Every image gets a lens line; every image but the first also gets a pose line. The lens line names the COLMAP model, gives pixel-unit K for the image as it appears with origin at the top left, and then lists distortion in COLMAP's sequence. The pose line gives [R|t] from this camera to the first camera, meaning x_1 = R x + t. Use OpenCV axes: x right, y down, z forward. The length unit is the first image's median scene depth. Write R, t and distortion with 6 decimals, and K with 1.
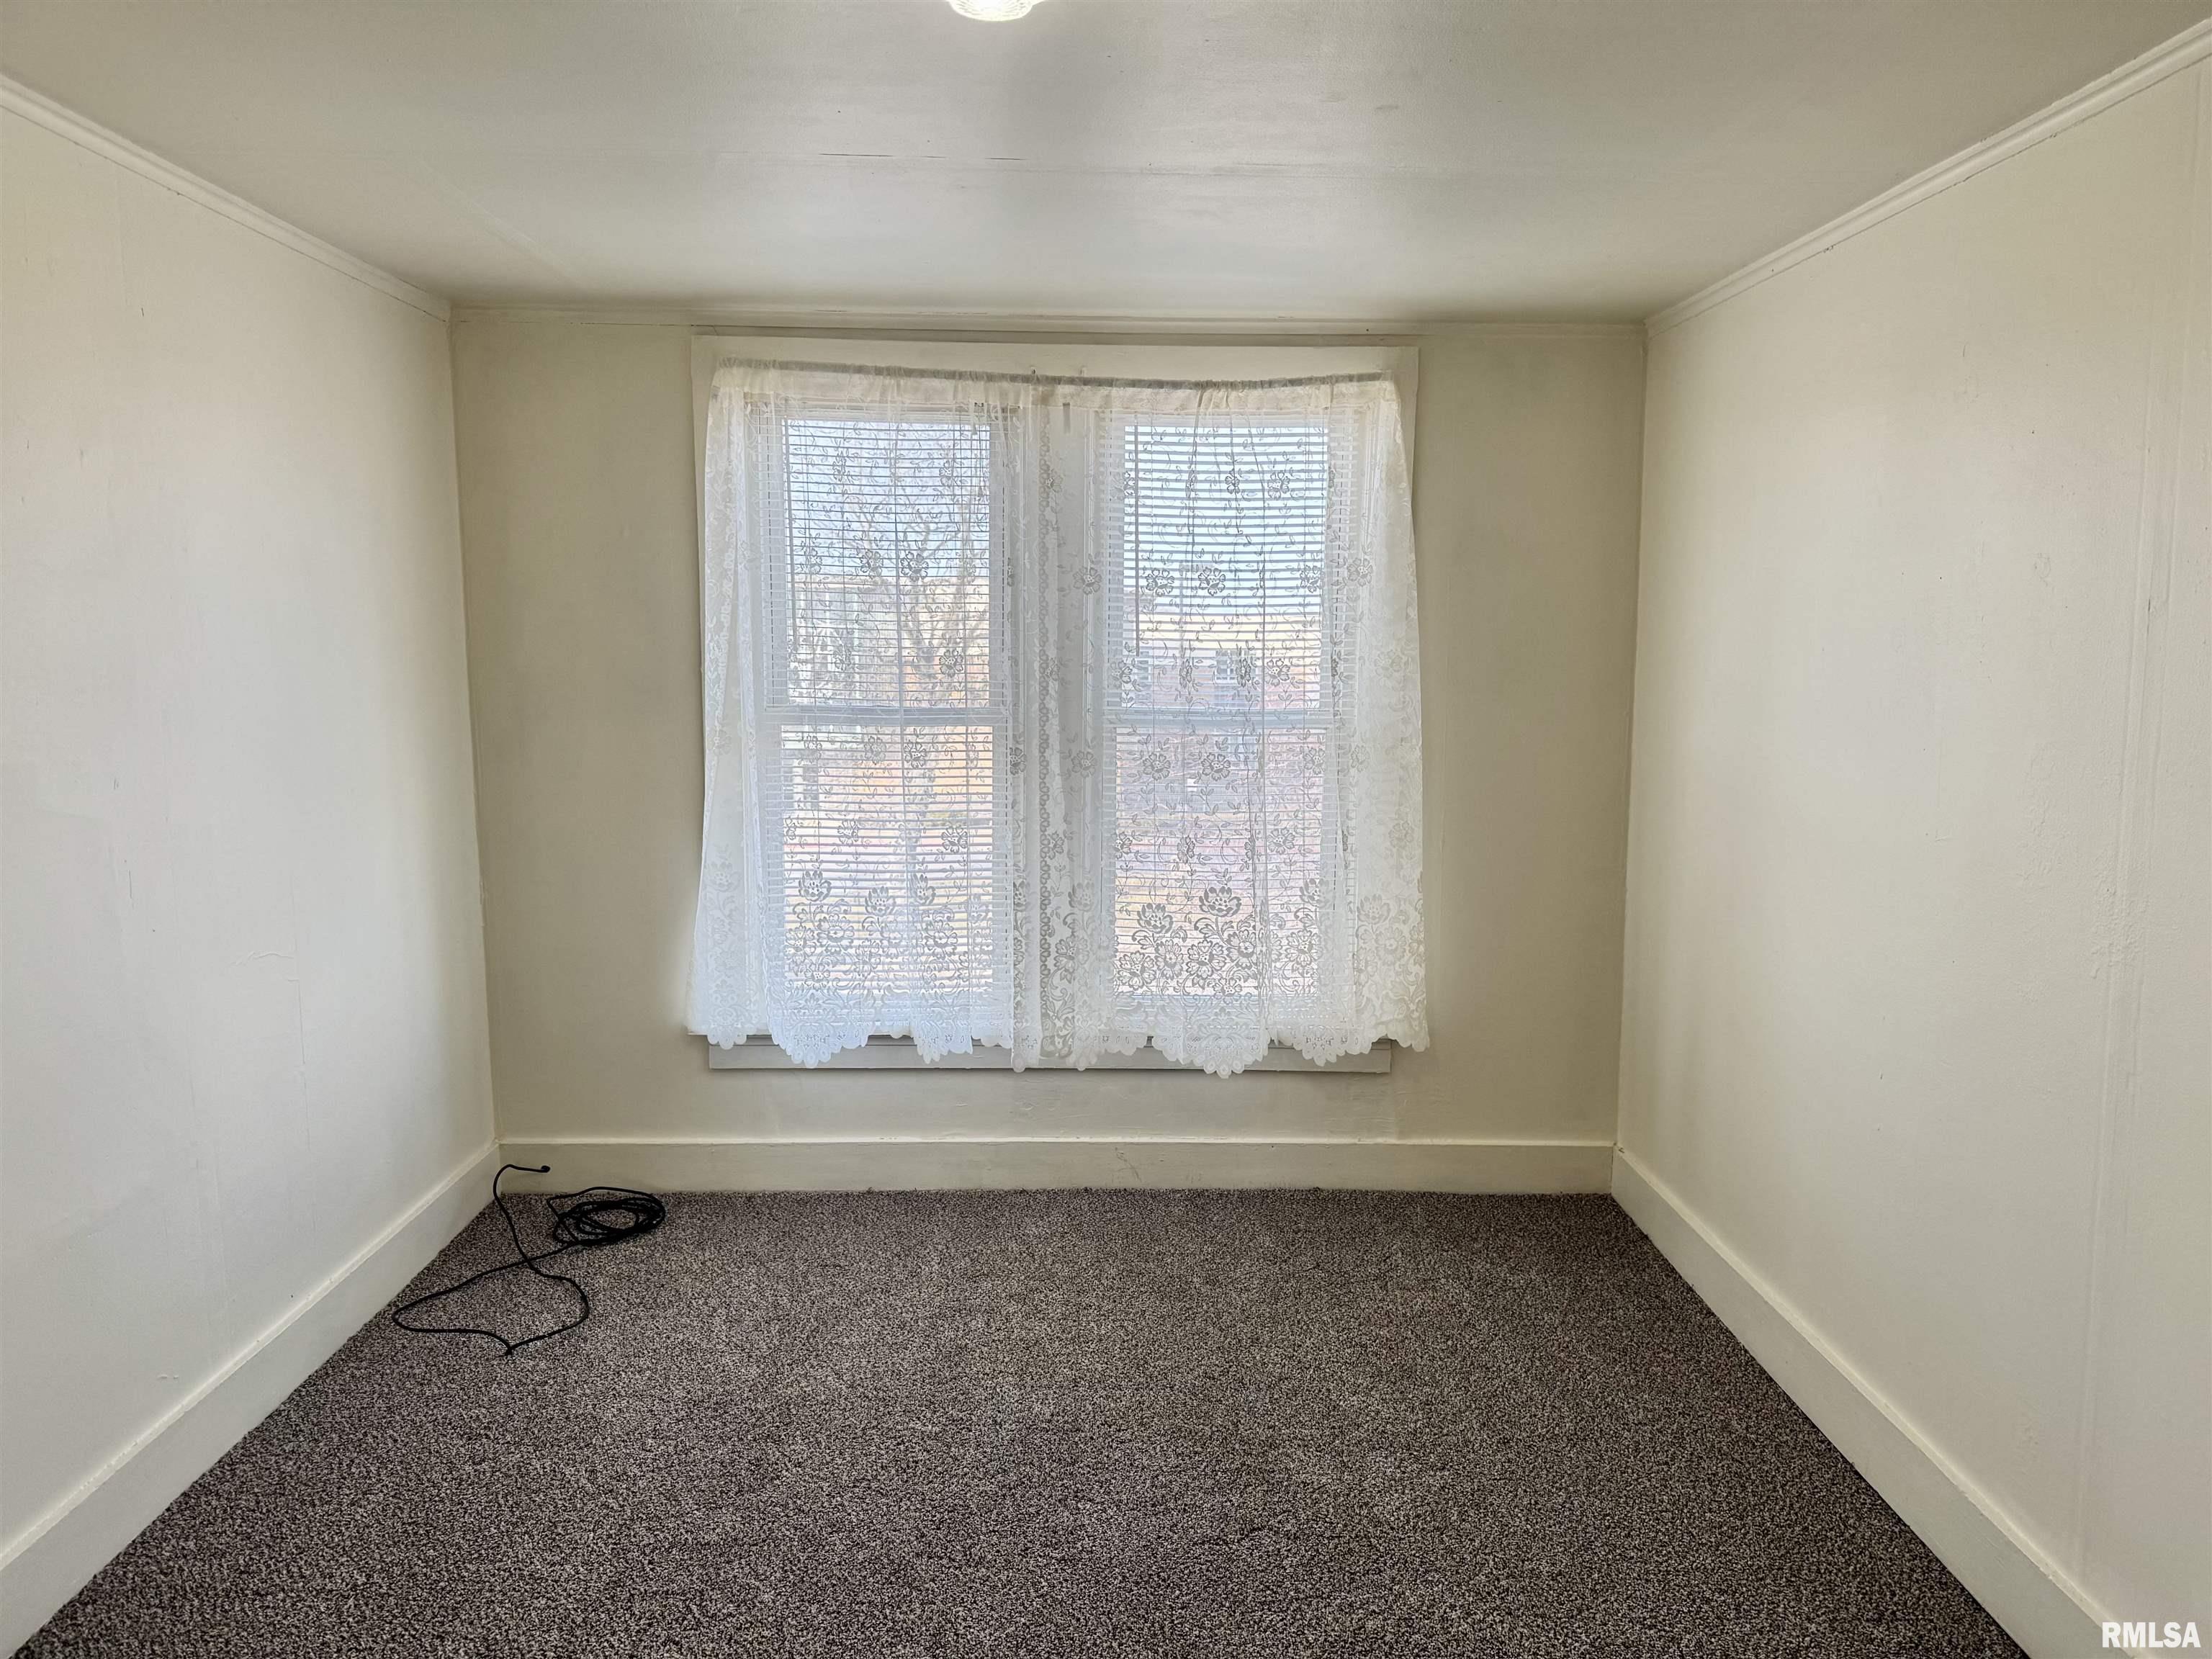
lens RADIAL K [[1551.9, 0, 1106.4], [0, 1551.9, 825.3], [0, 0, 1]] dist [0.010519, -0.000447]
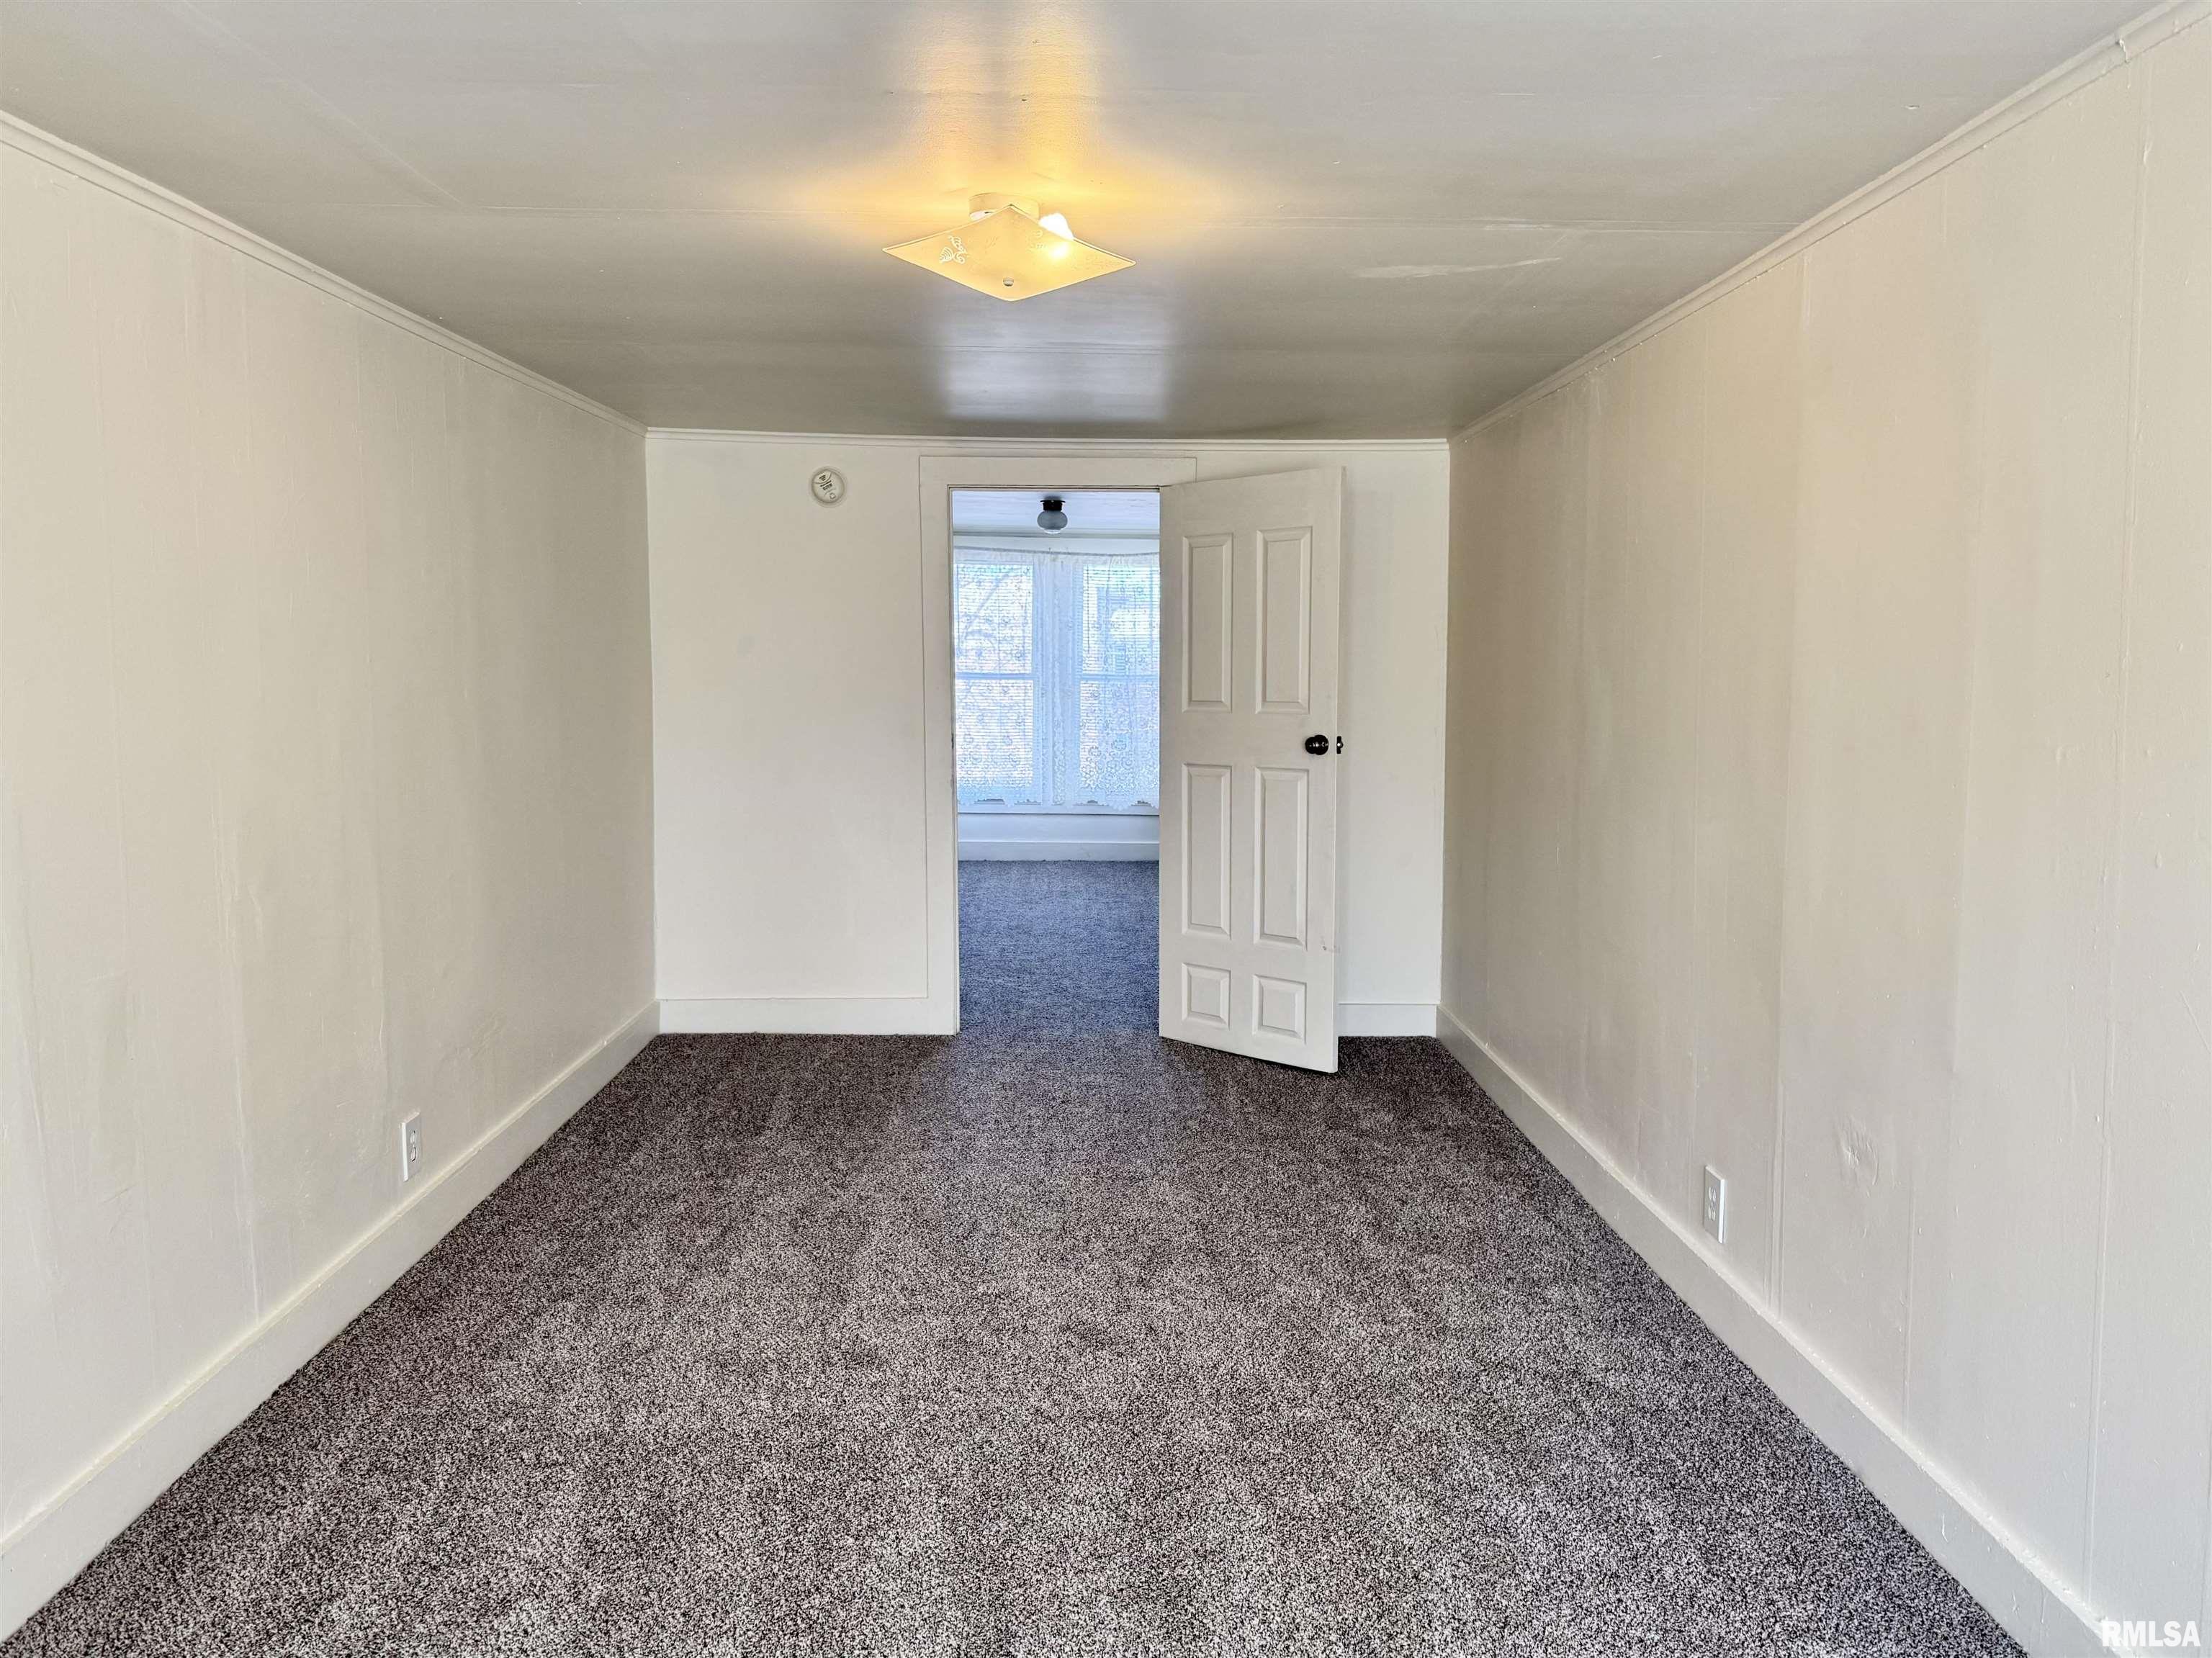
lens RADIAL K [[1551.8, 0, 1098.7], [0, 1551.8, 825.8], [0, 0, 1]] dist [0.010519, -0.000447]
pose [[0.999983, 0.001881, 0.005546, 0.023008], [-0.001876, 0.999998, -0.000976, 0.185513], [-0.005548, 0.000965, 0.999984, -1.636607]]
